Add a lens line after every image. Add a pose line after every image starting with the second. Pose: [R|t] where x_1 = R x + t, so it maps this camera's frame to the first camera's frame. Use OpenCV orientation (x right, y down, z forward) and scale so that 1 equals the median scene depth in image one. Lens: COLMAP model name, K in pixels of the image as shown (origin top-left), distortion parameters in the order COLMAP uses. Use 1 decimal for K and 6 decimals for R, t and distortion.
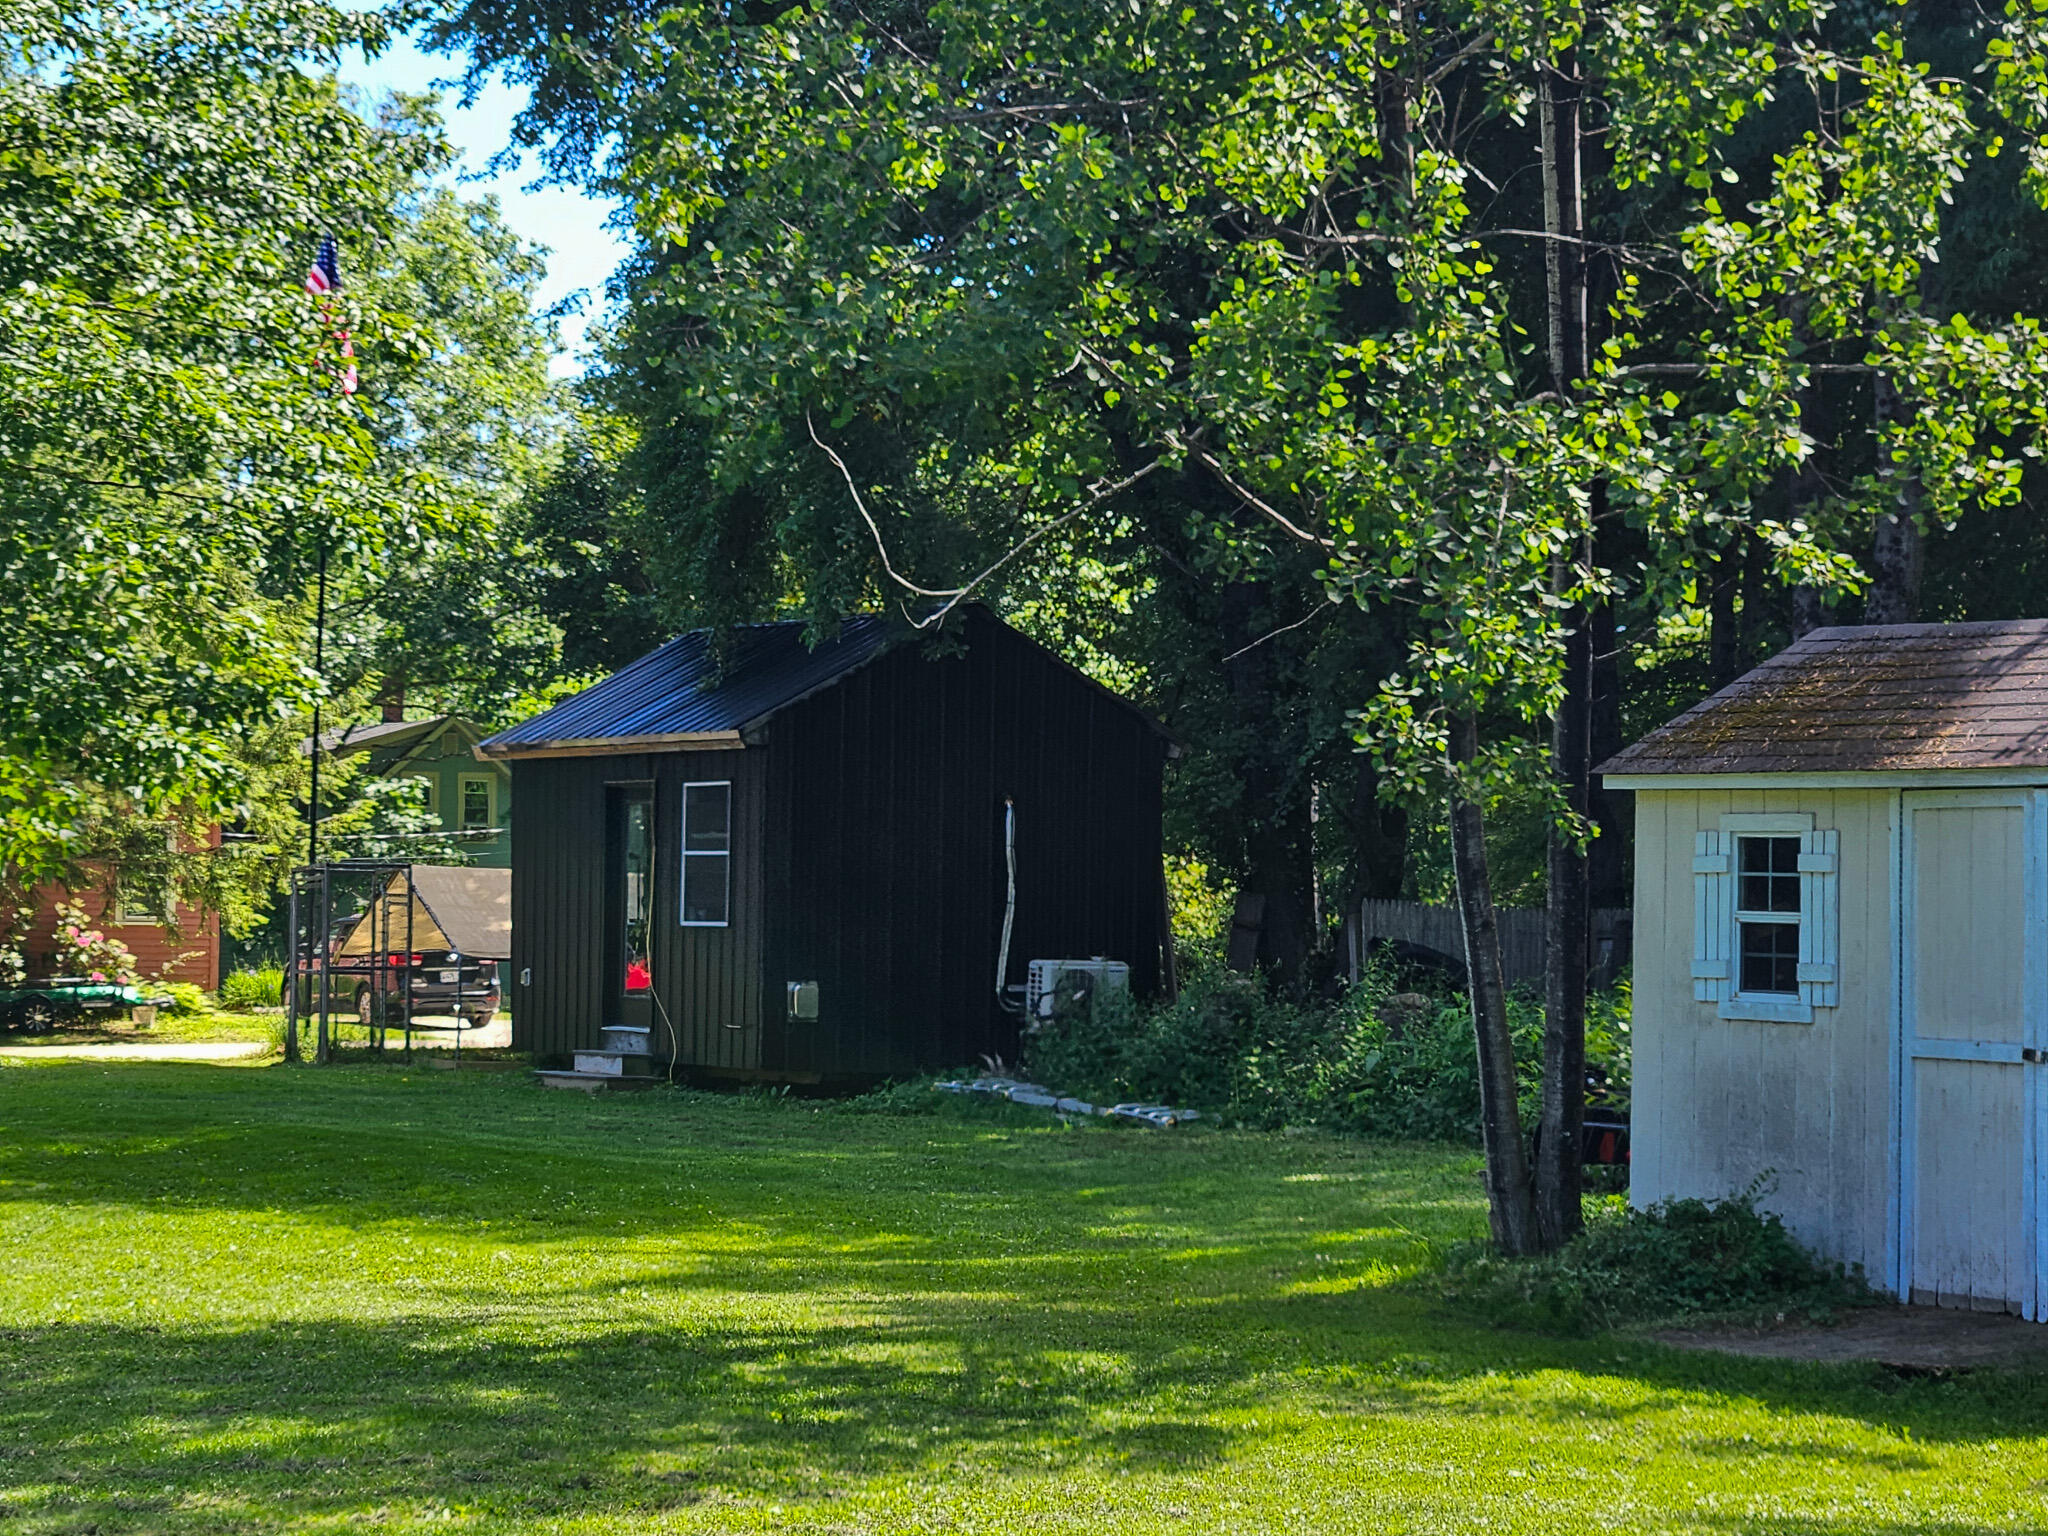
lens RADIAL K [[4942.7, 0, 1020.9], [0, 4942.7, 765.2], [0, 0, 1]] dist [-0.193113, 0.000000]
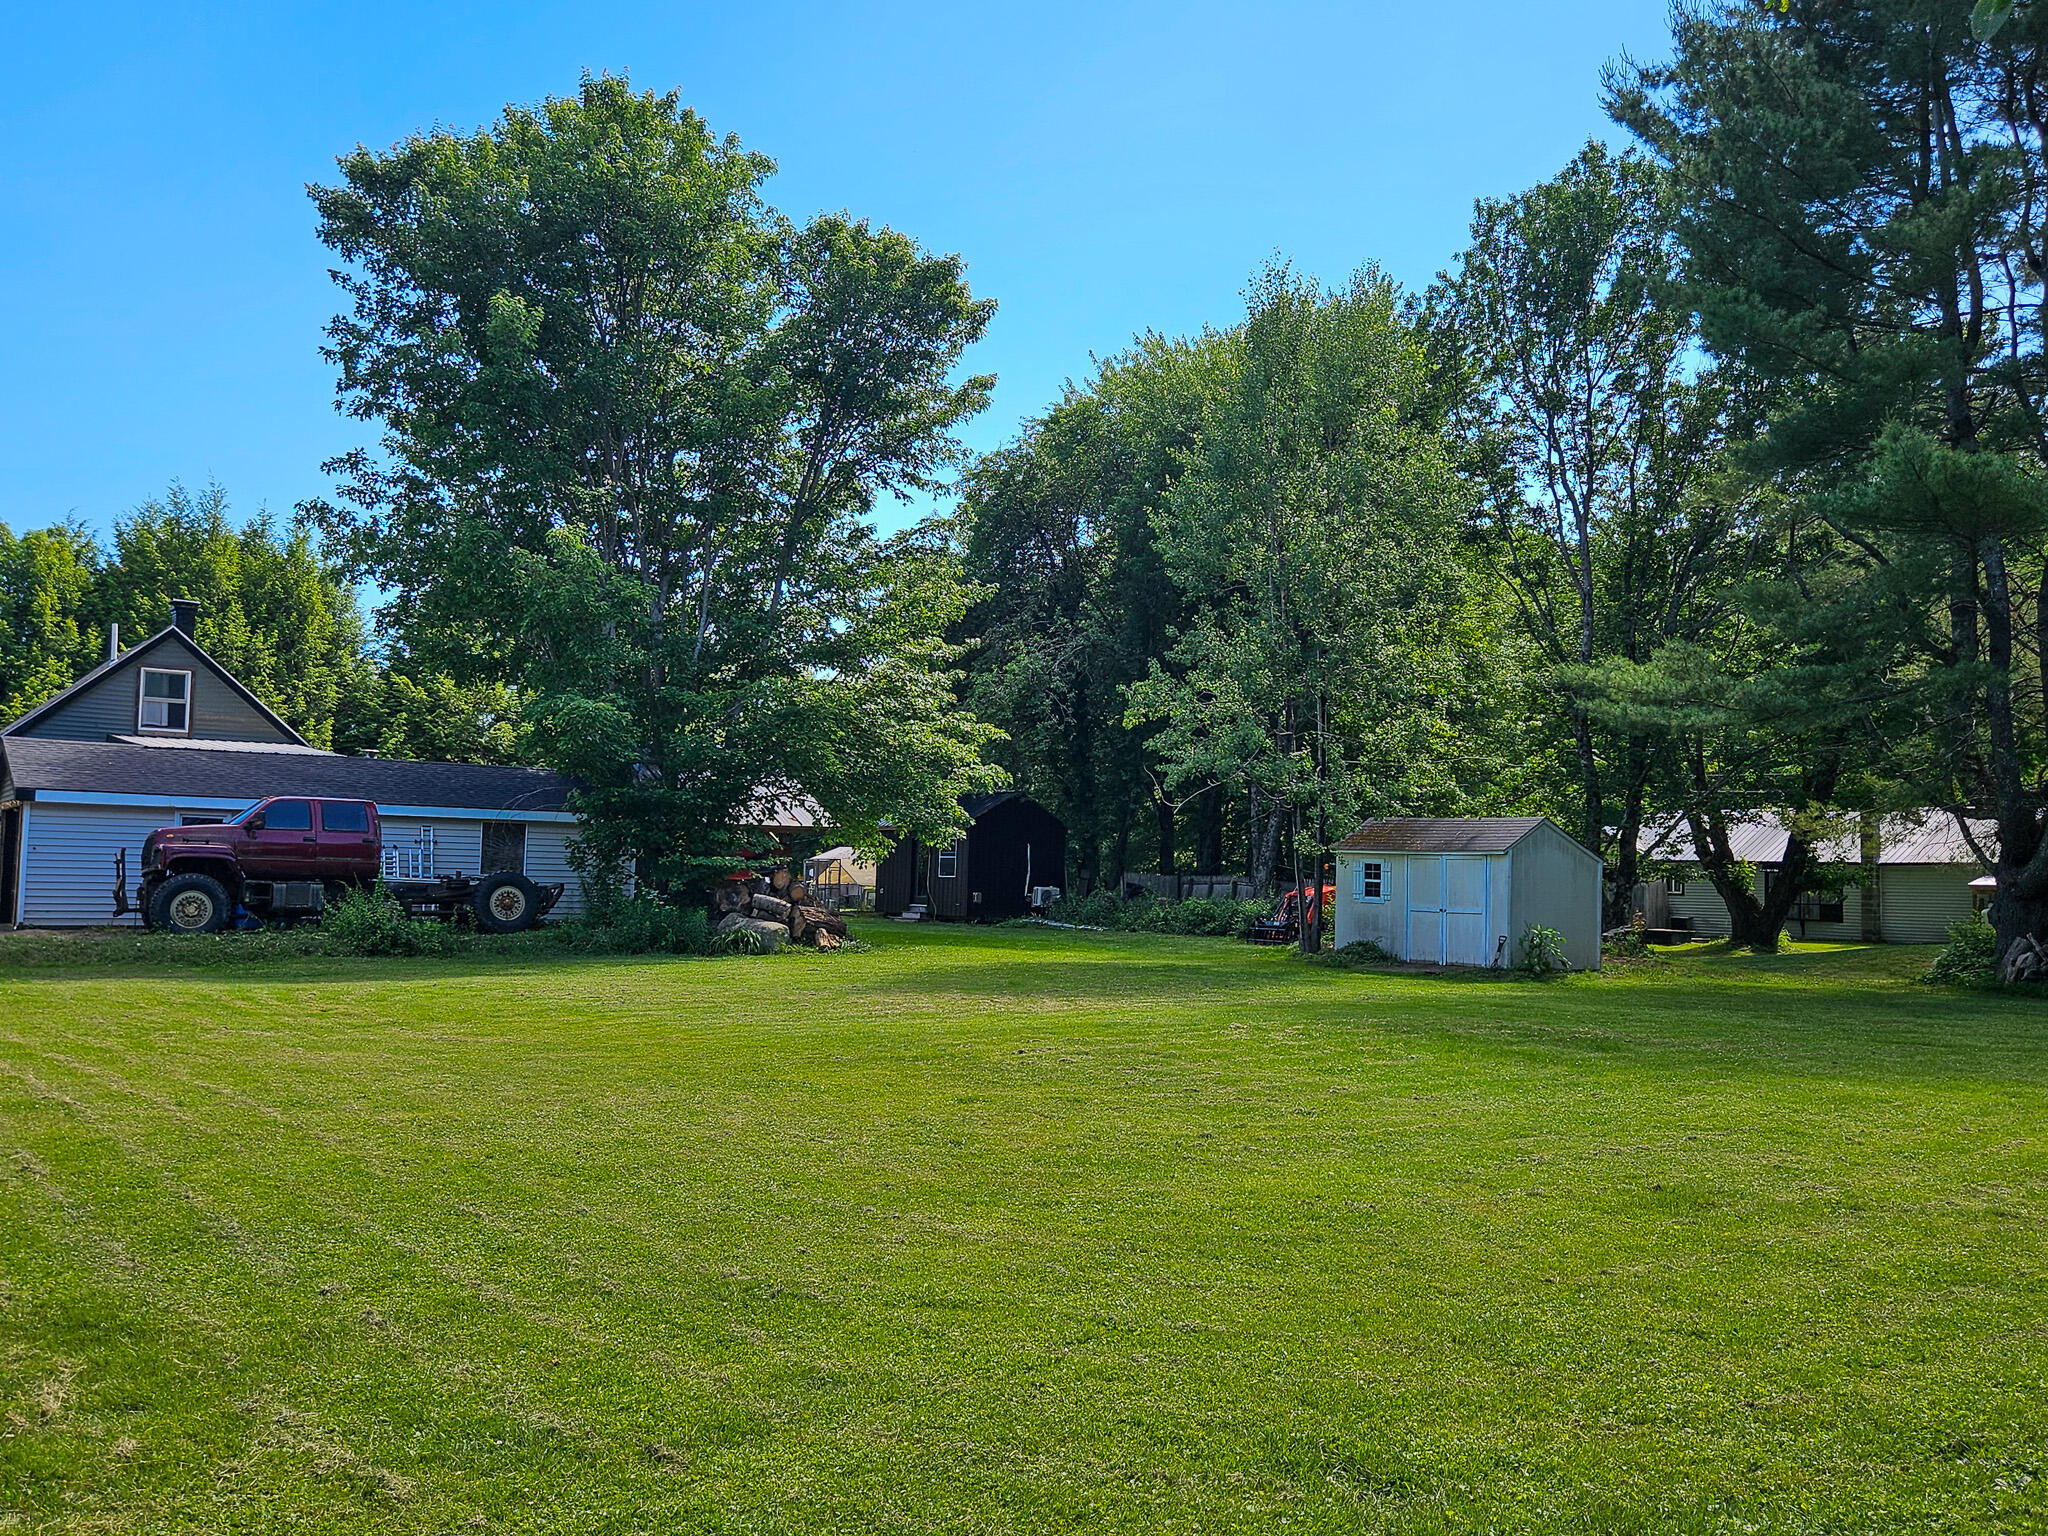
lens RADIAL K [[1757.1, 0, 1011.9], [0, 1757.1, 778.0], [0, 0, 1]] dist [0.067341, -0.059300]
pose [[0.985189, 0.021225, 0.170154, -0.240627], [-0.017198, 0.999537, -0.025108, -0.009412], [-0.170608, 0.021810, 0.985098, -0.301415]]
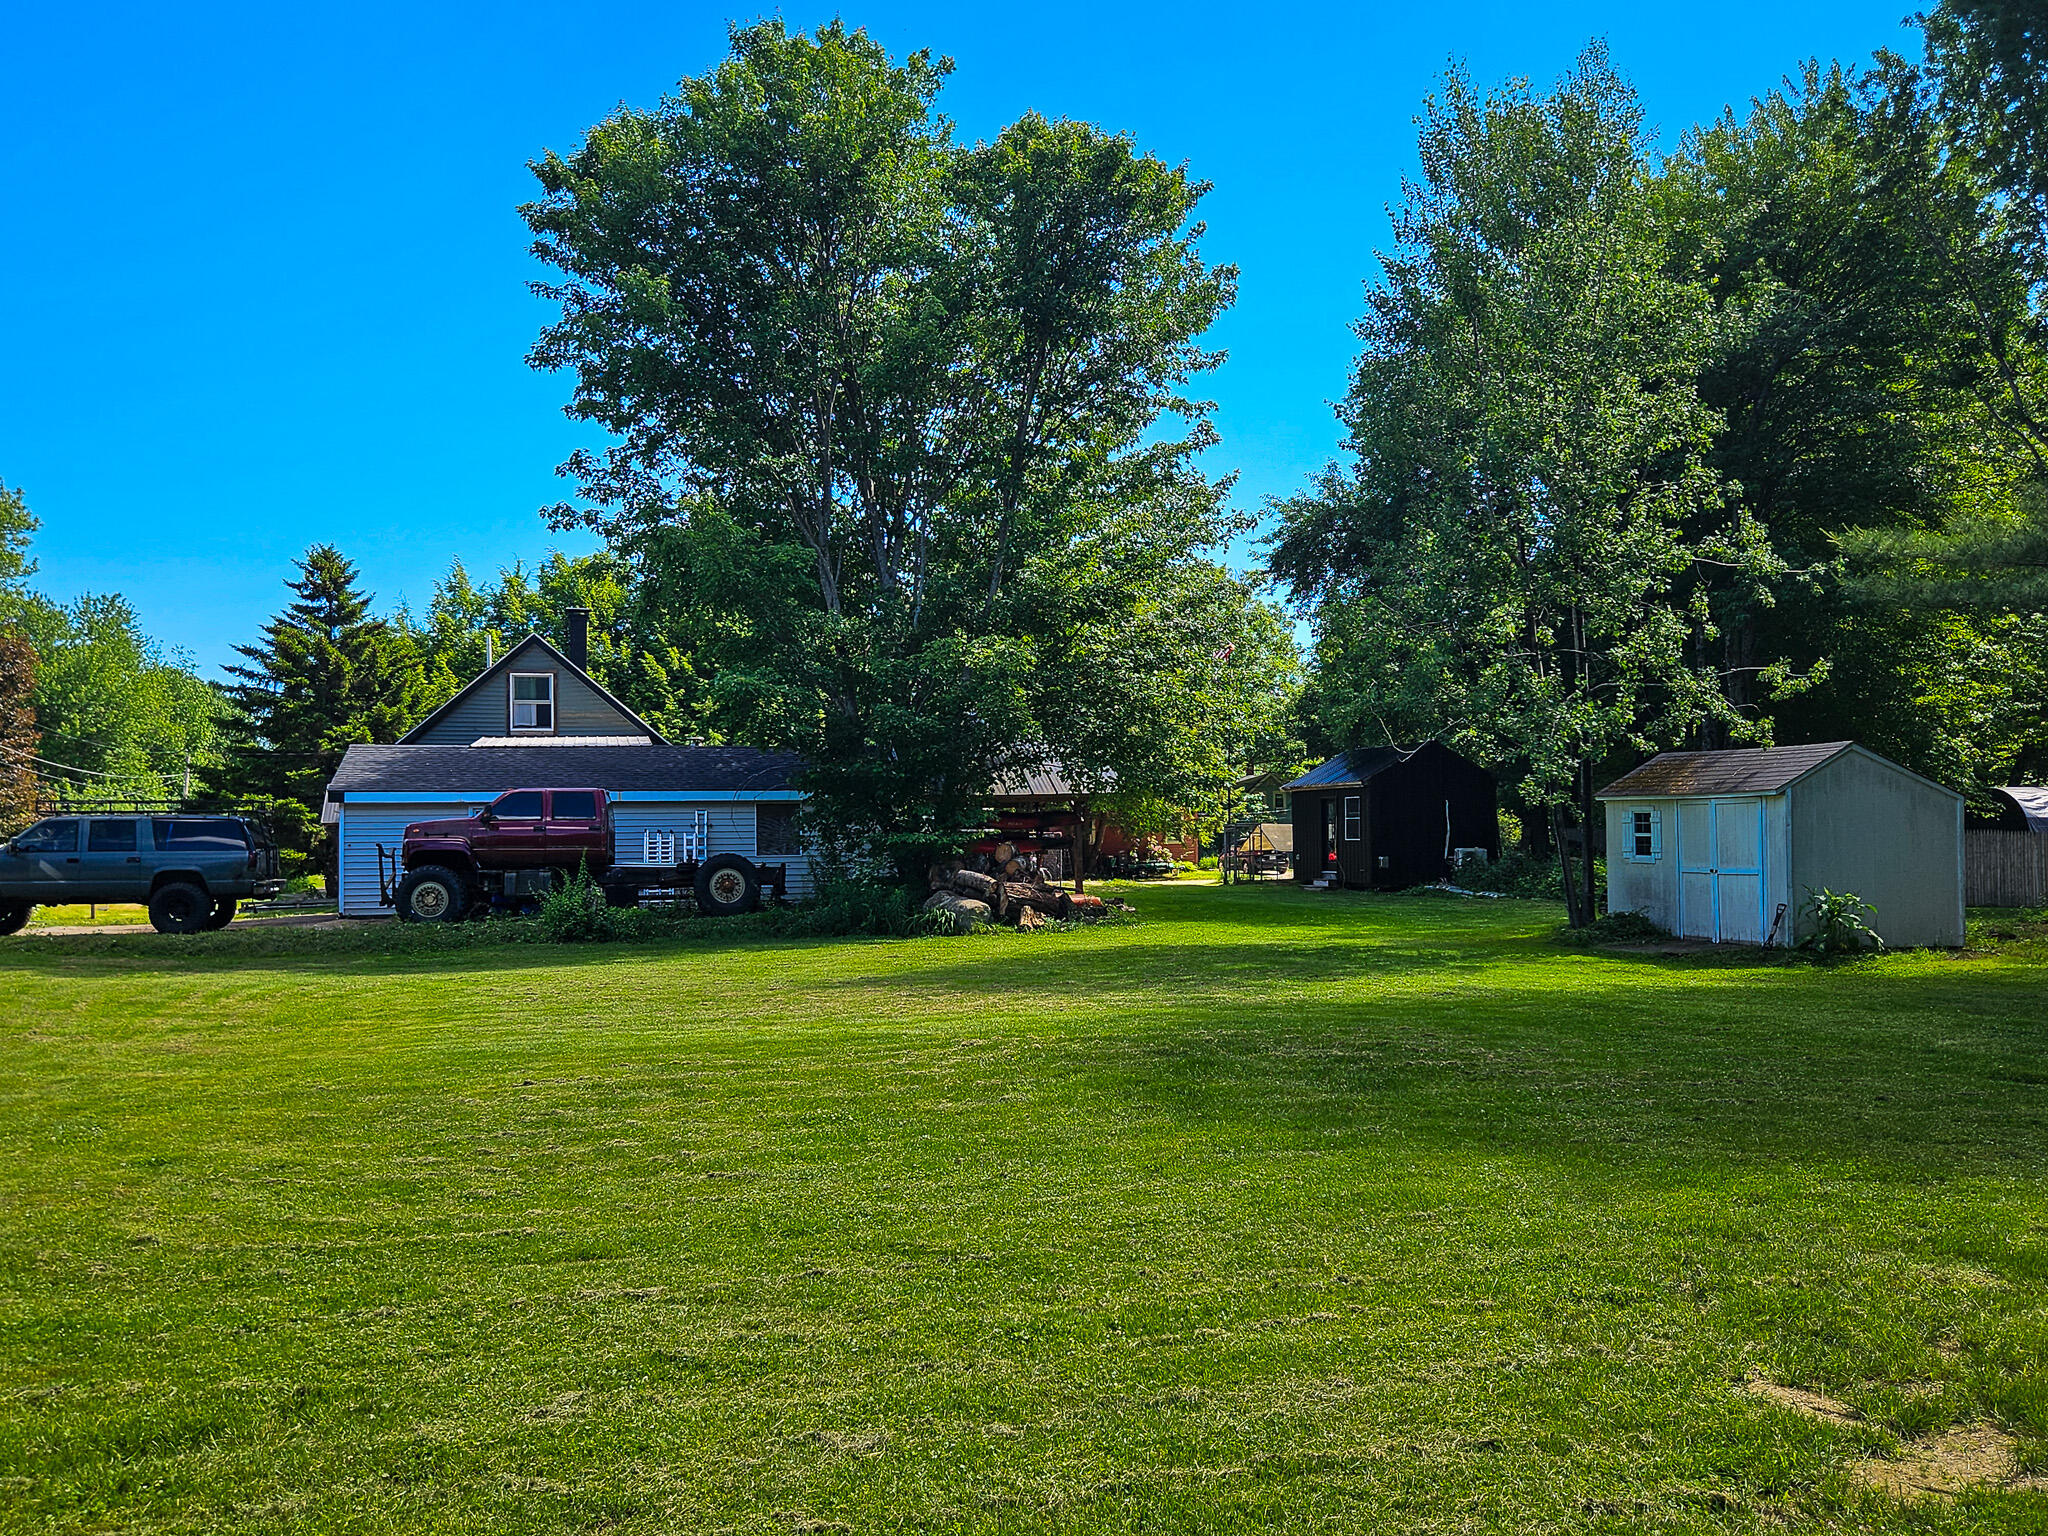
lens RADIAL K [[1757.1, 0, 1022.6], [0, 1757.1, 768.2], [0, 0, 1]] dist [0.067341, -0.059300]
pose [[0.967683, -0.031474, -0.250199, 0.018937], [0.029408, 0.999496, -0.011993, -0.008262], [0.250451, 0.004248, 0.968120, -0.197911]]
